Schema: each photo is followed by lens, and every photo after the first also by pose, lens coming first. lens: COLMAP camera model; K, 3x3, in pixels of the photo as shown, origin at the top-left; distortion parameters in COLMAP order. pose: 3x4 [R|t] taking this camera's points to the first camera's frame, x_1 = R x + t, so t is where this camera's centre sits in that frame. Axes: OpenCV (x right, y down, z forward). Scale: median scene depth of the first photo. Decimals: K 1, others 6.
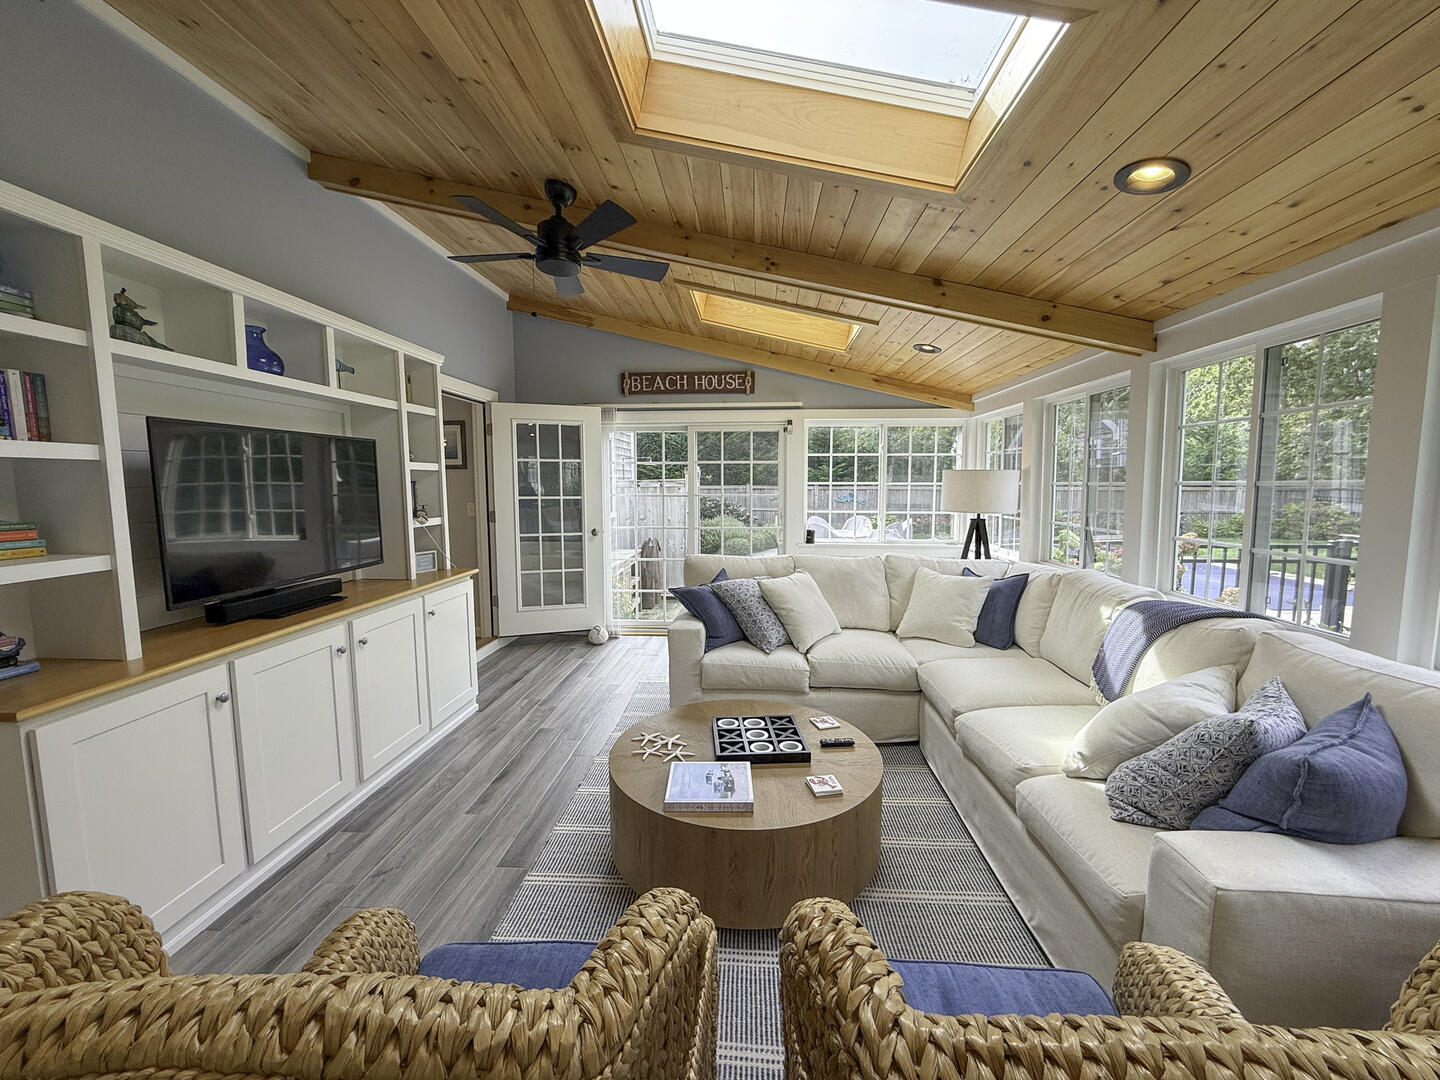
lens RADIAL K [[593.6, 0, 720.0], [0, 593.6, 540.0], [0, 0, 1]] dist [-0.000118, -0.000122]
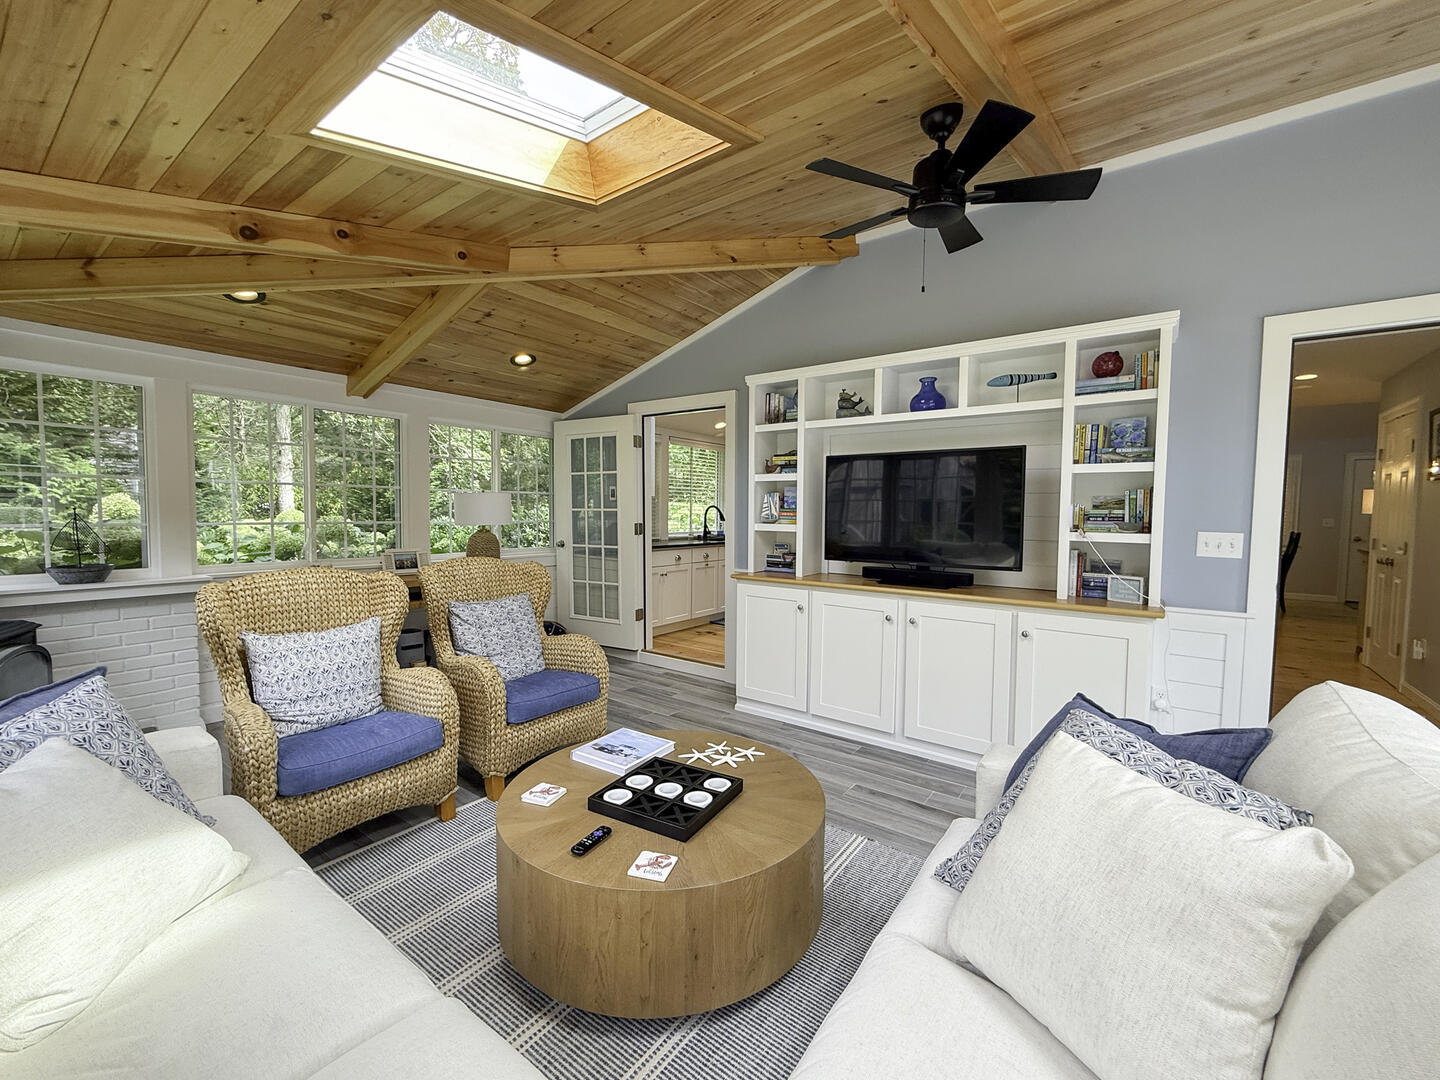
lens RADIAL K [[593.6, 0, 720.0], [0, 593.6, 540.0], [0, 0, 1]] dist [-0.000118, -0.000122]
pose [[-0.544611, 0.034856, -0.837964, 0.638258], [-0.093541, 0.990378, 0.101990, -0.081307], [0.833456, 0.133929, -0.536110, 1.355319]]
